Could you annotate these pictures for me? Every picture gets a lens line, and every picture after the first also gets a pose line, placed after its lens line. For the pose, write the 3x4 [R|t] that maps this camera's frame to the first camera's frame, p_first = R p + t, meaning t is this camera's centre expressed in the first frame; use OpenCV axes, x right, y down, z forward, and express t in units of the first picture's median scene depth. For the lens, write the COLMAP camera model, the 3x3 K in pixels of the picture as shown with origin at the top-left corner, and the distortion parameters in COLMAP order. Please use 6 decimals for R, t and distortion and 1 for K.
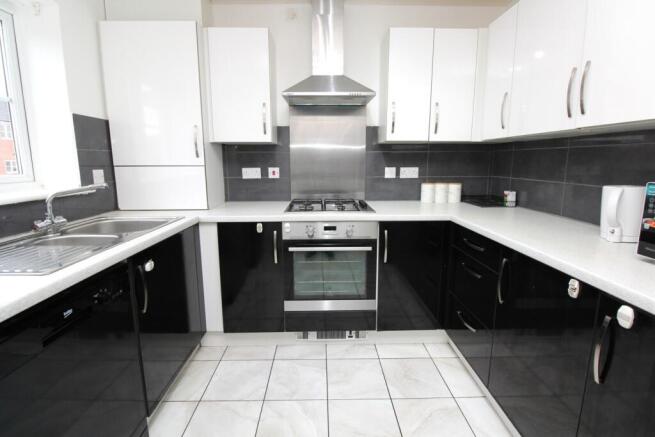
lens RADIAL K [[302.2, 0, 327.1], [0, 302.2, 211.0], [0, 0, 1]] dist [0.000213, -0.013900]
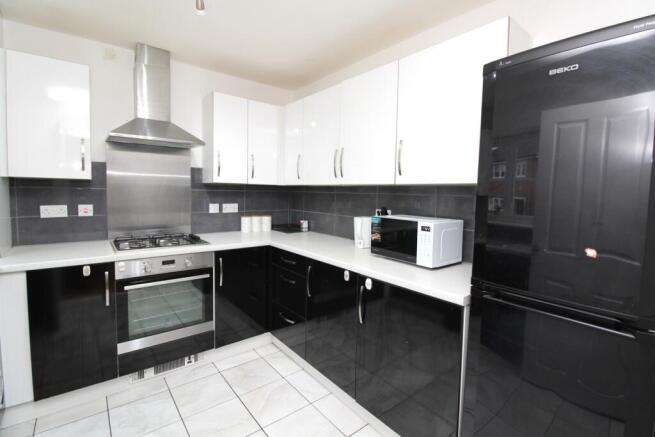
lens RADIAL K [[302.2, 0, 327.1], [0, 302.2, 211.0], [0, 0, 1]] dist [0.000213, -0.013900]
pose [[0.791498, -0.020139, 0.610840, -0.183617], [0.076235, 0.994904, -0.065981, -0.009869], [-0.606398, 0.098792, 0.789000, -0.197917]]
